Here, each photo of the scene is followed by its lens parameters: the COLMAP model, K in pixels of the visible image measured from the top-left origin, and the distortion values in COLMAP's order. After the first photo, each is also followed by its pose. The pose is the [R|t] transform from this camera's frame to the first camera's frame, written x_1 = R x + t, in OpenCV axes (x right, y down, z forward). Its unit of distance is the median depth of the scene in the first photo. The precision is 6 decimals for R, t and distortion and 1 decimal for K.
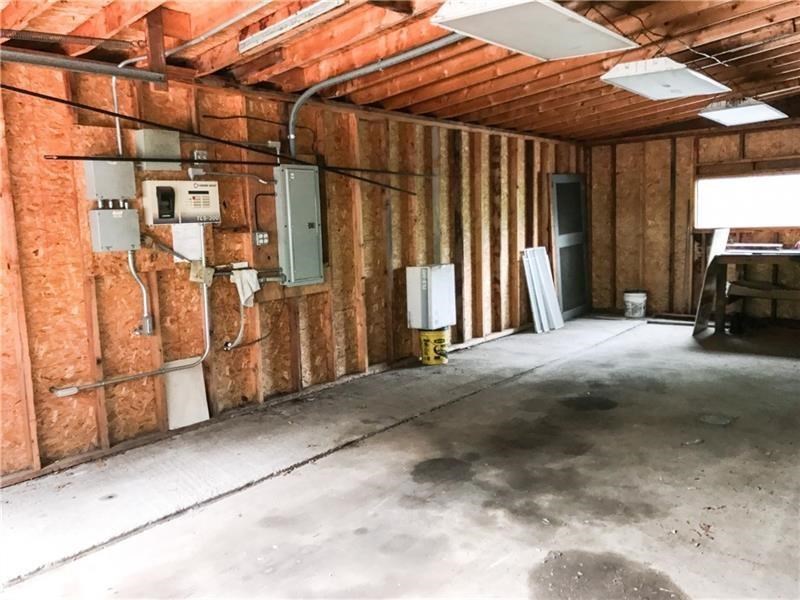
lens RADIAL K [[665.9, 0, 404.7], [0, 665.9, 299.9], [0, 0, 1]] dist [0.040933, -0.035130]
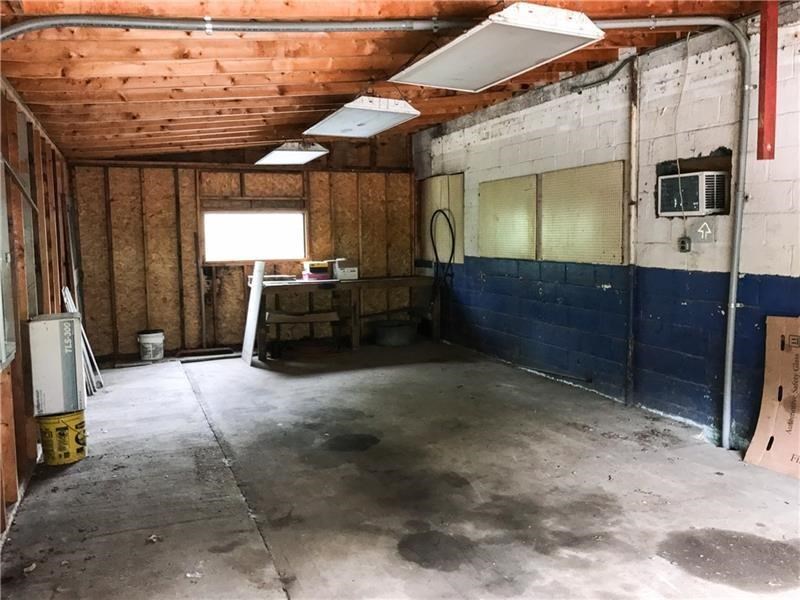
lens RADIAL K [[665.9, 0, 403.9], [0, 665.9, 298.3], [0, 0, 1]] dist [0.040933, -0.035130]
pose [[0.453879, -0.057859, 0.889183, -0.562288], [0.106666, 0.994242, 0.010248, -0.055613], [-0.884656, 0.090194, 0.457437, 0.514360]]
